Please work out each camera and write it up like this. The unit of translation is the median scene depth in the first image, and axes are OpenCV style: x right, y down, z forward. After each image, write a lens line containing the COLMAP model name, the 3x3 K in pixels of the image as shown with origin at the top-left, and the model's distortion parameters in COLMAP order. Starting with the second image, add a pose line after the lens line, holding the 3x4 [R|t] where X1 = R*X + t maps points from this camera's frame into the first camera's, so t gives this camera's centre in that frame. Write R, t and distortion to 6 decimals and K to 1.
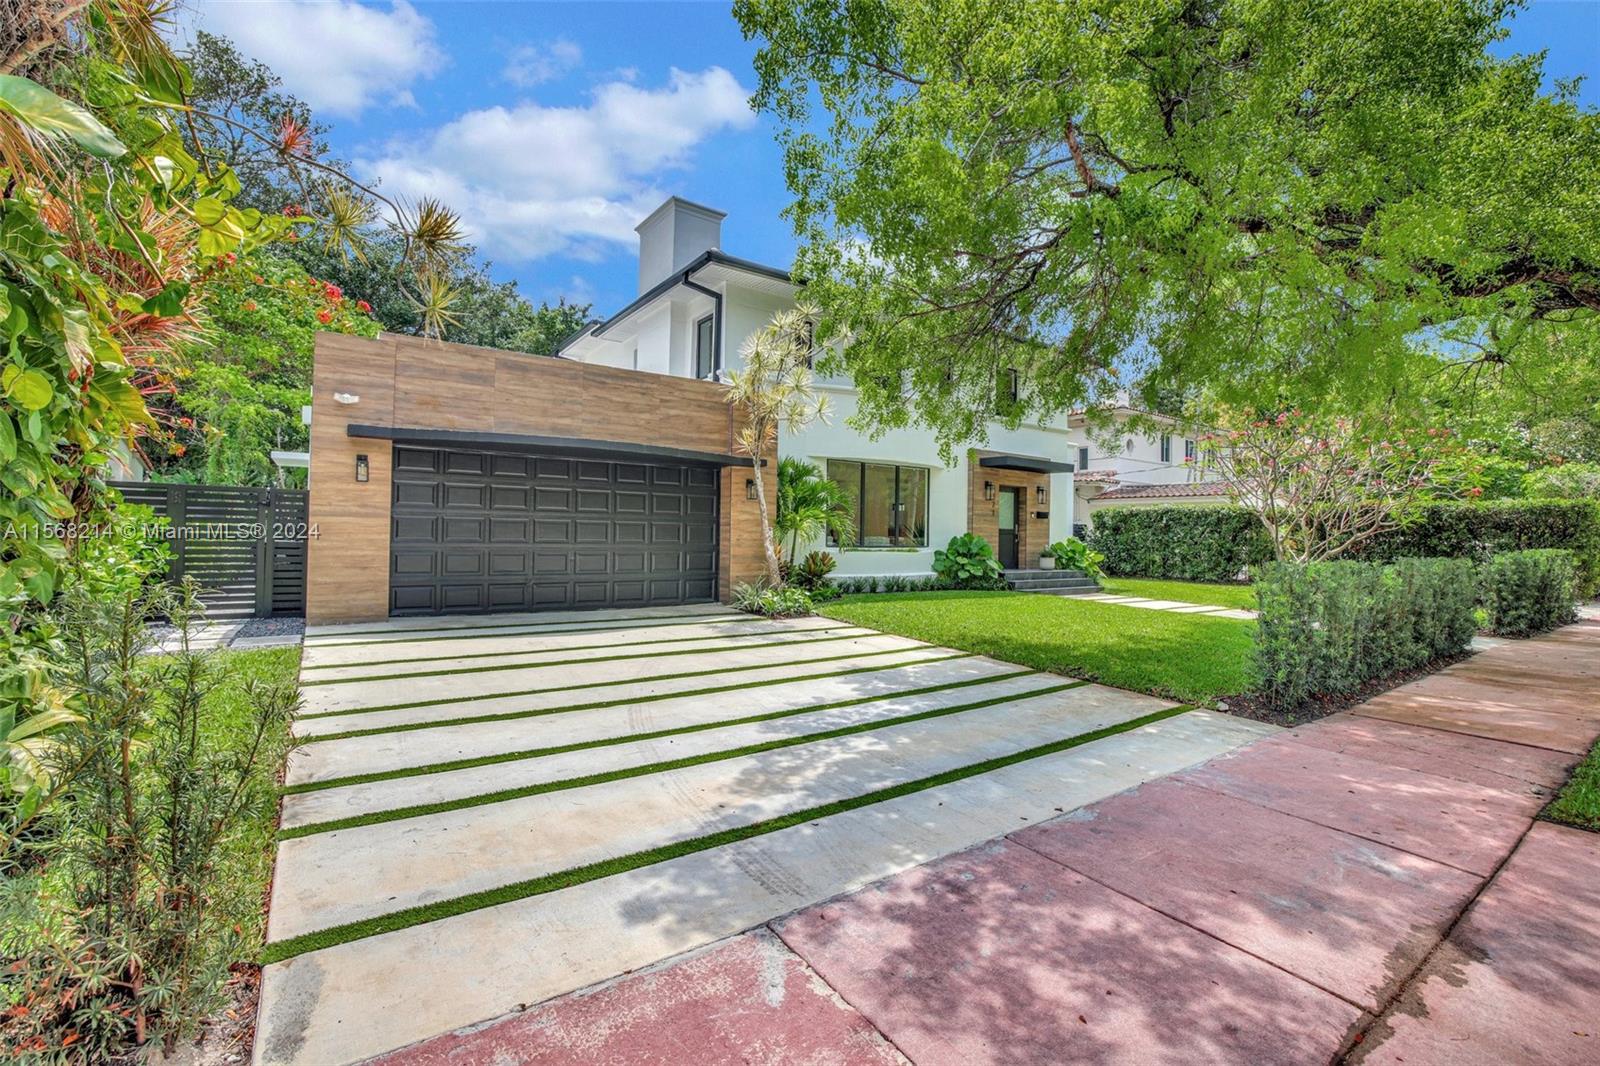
lens RADIAL K [[689.2, 0, 792.8], [0, 689.2, 517.2], [0, 0, 1]] dist [-0.051159, 0.023002]
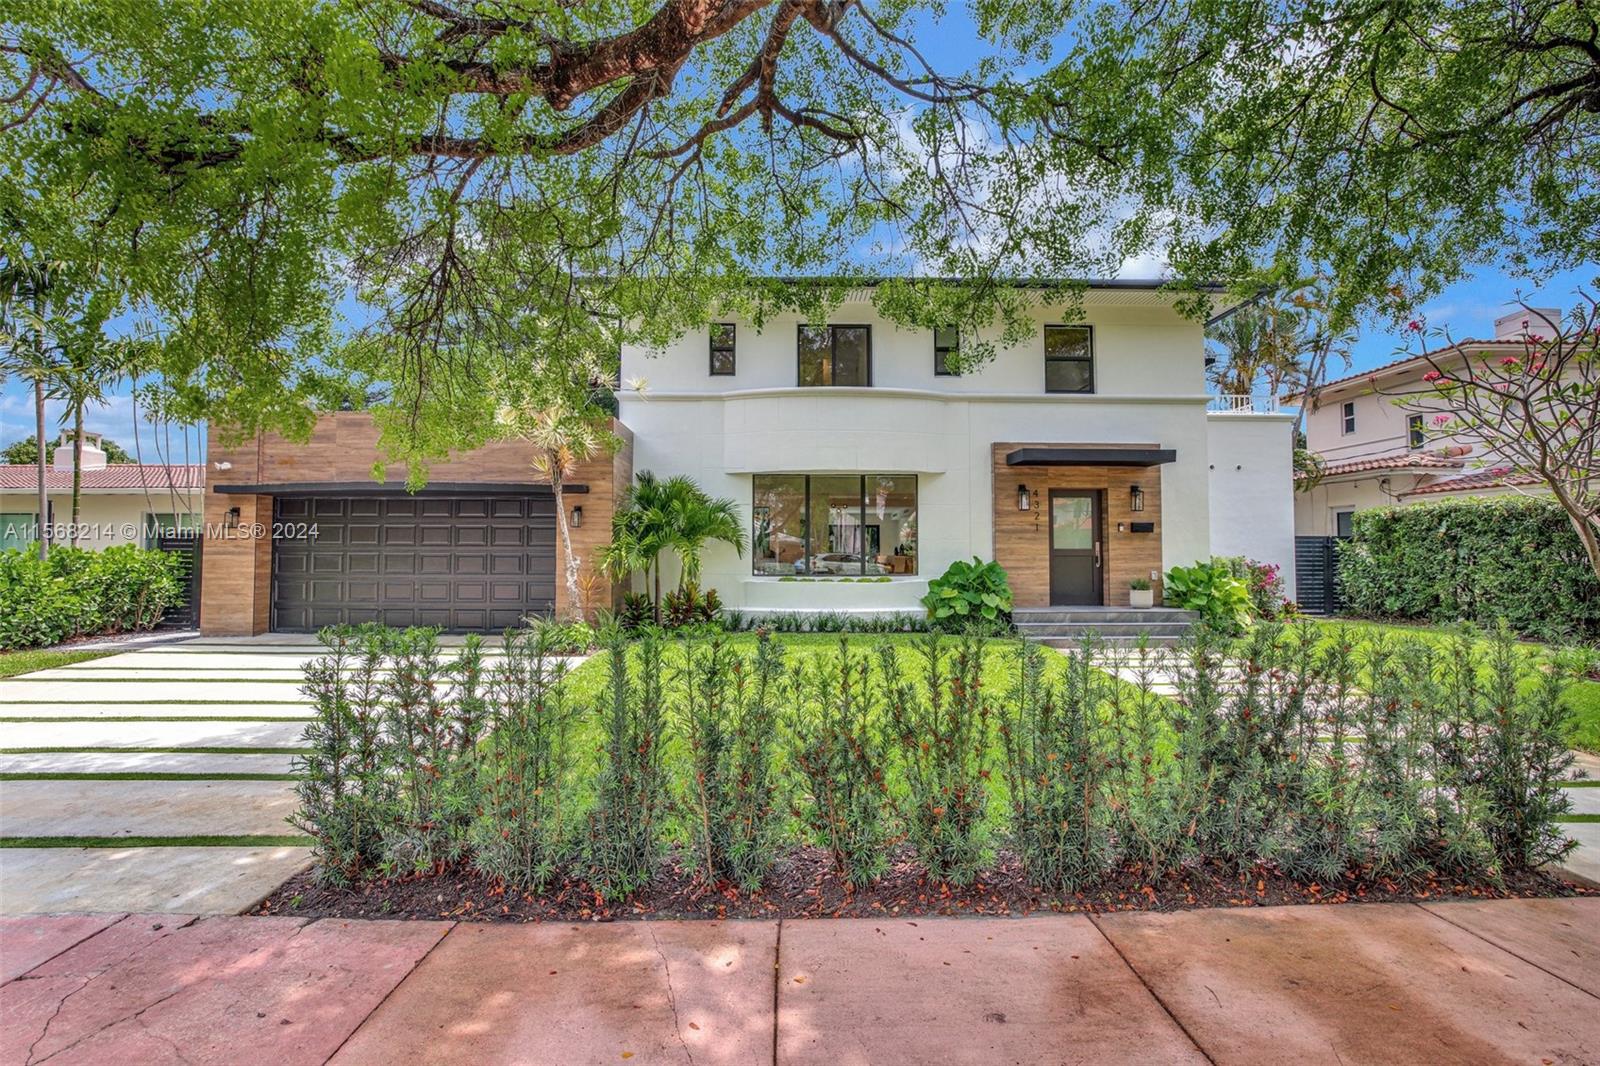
lens RADIAL K [[689.2, 0, 792.8], [0, 689.2, 517.2], [0, 0, 1]] dist [-0.051159, 0.023002]
pose [[0.830288, -0.041572, -0.555782, 0.489363], [0.027835, 0.999063, -0.033145, -0.000390], [0.556639, 0.012049, 0.830667, 0.260095]]
